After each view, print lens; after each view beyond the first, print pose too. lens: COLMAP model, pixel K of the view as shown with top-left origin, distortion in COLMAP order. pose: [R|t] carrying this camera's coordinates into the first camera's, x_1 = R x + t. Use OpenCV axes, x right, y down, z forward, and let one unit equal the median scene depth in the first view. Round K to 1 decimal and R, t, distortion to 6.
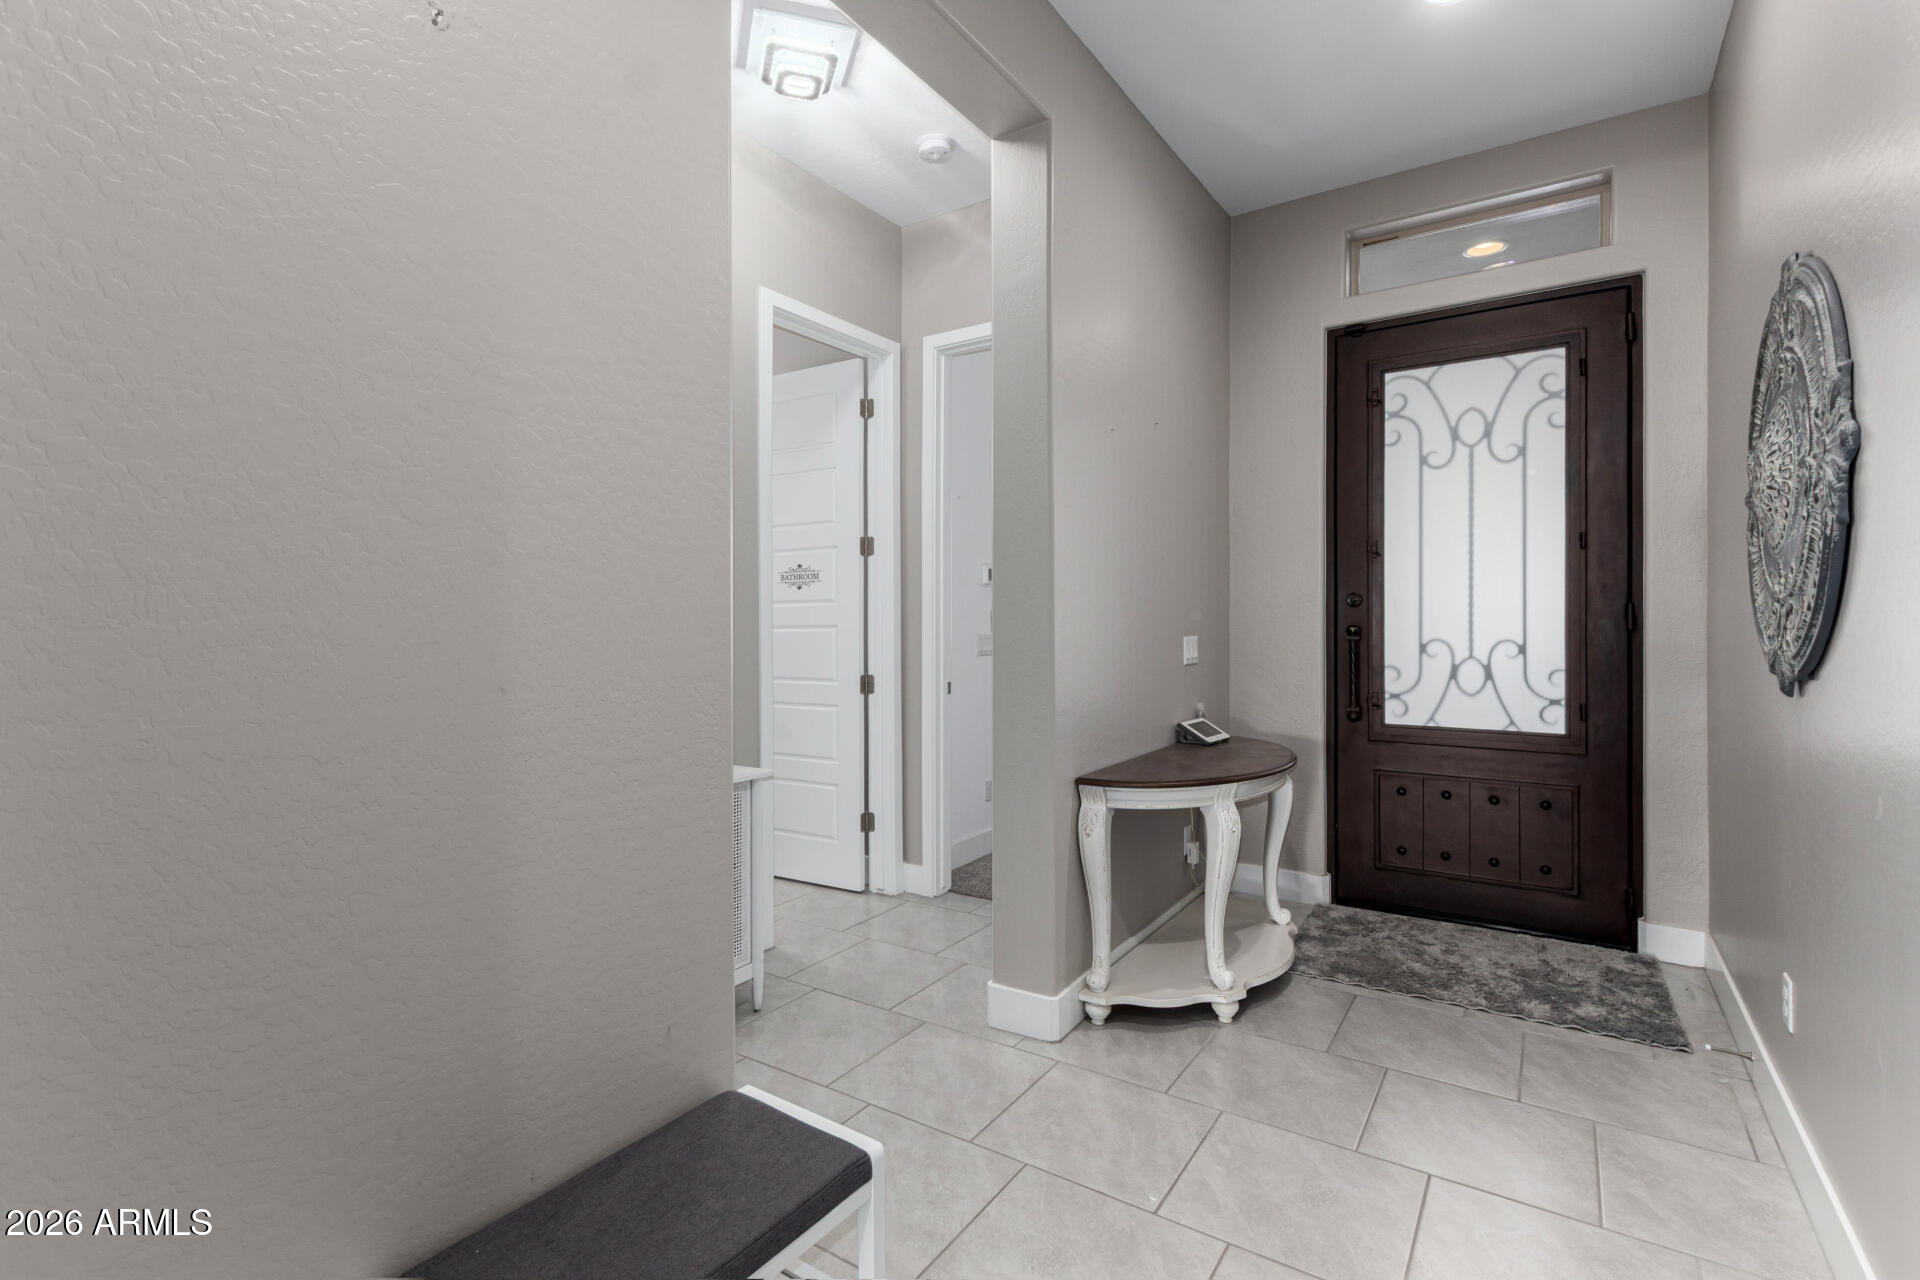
lens RADIAL K [[879.3, 0, 953.3], [0, 879.3, 624.0], [0, 0, 1]] dist [-0.015180, 0.000387]
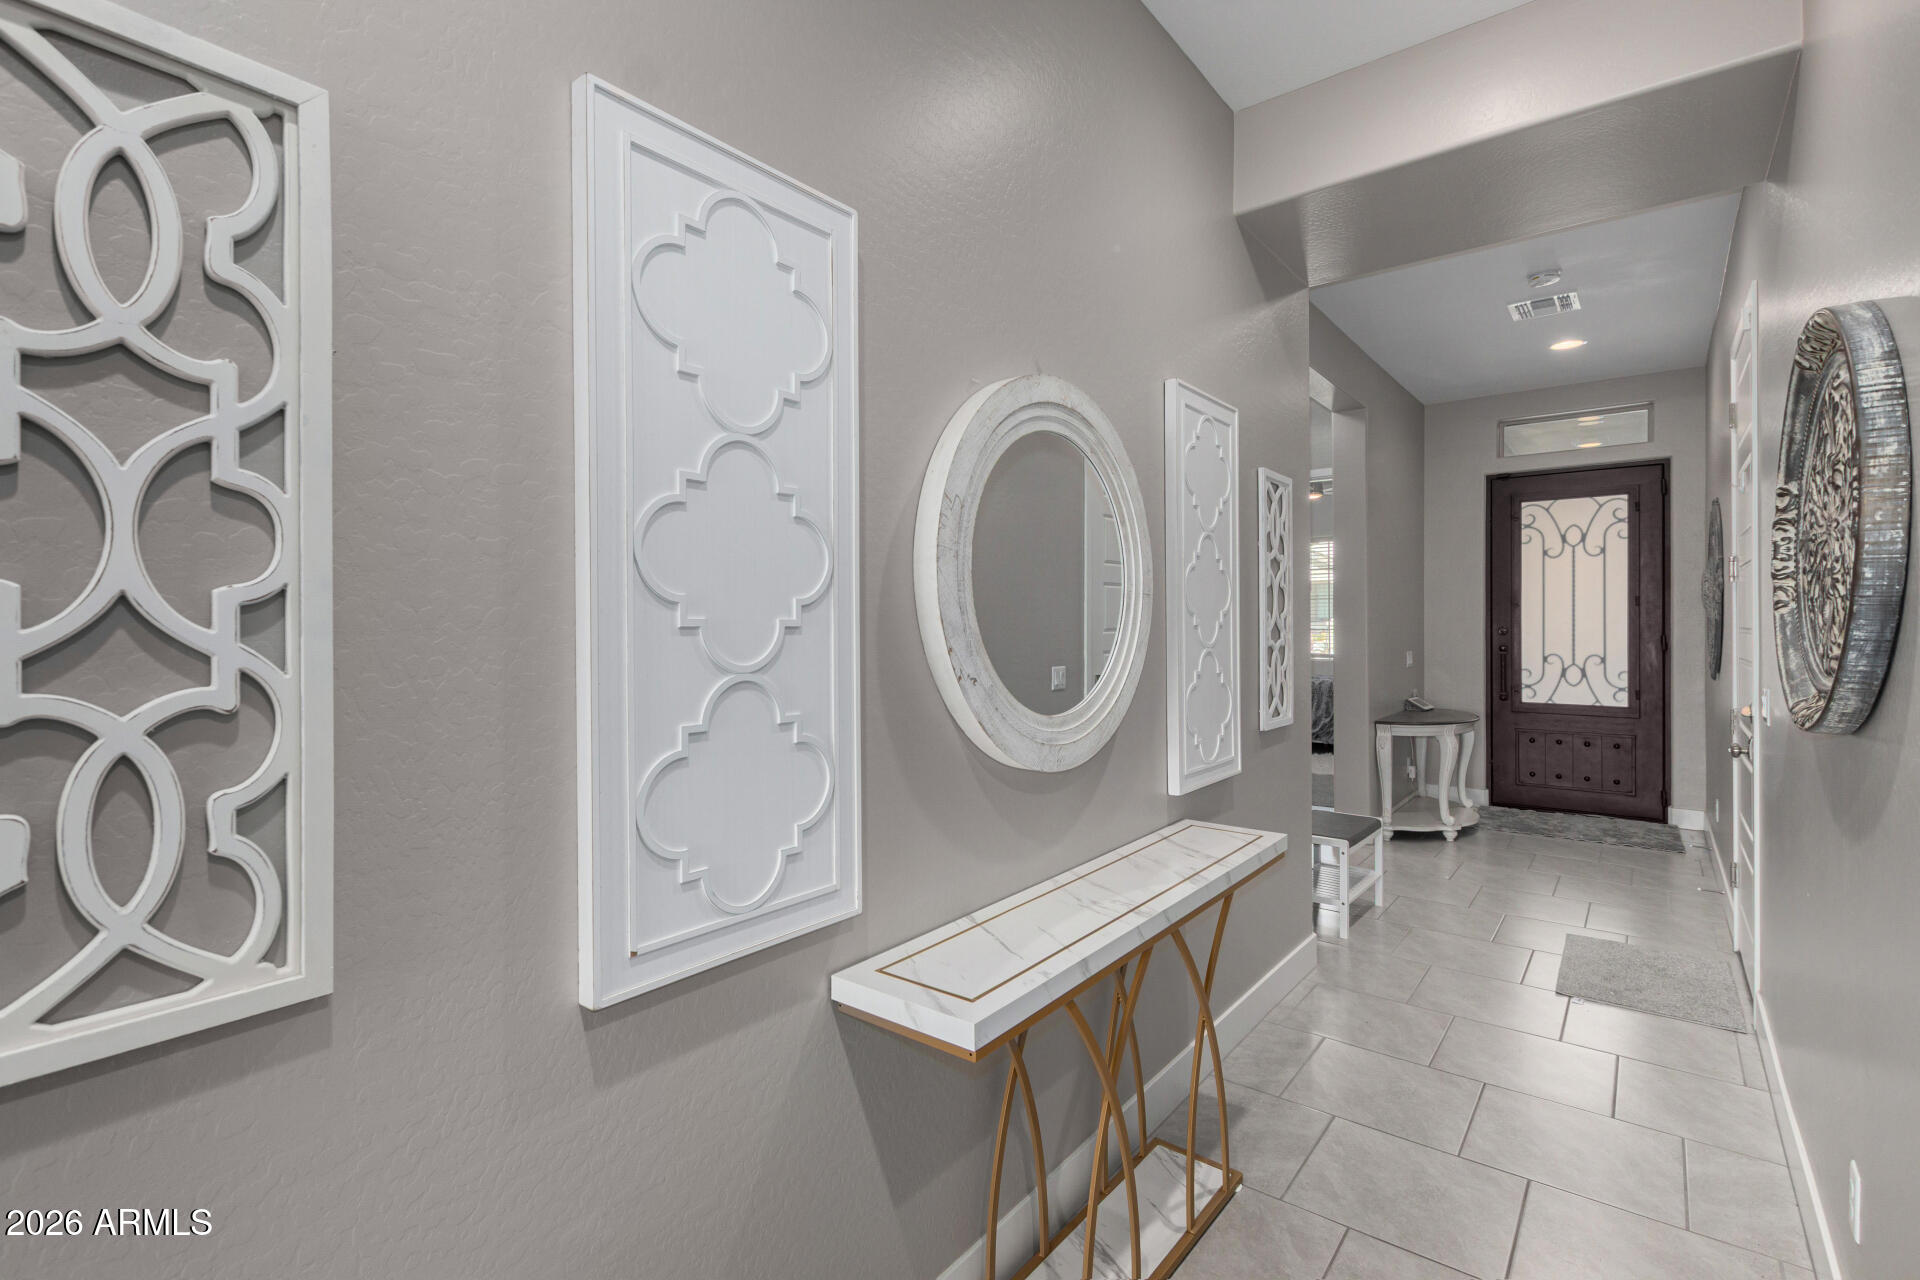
lens RADIAL K [[879.3, 0, 953.3], [0, 879.3, 624.0], [0, 0, 1]] dist [-0.015180, 0.000387]
pose [[0.996668, -0.000826, -0.081563, -0.527907], [0.000544, 0.999994, -0.003489, -0.039178], [0.081565, 0.003433, 0.996662, -0.884483]]
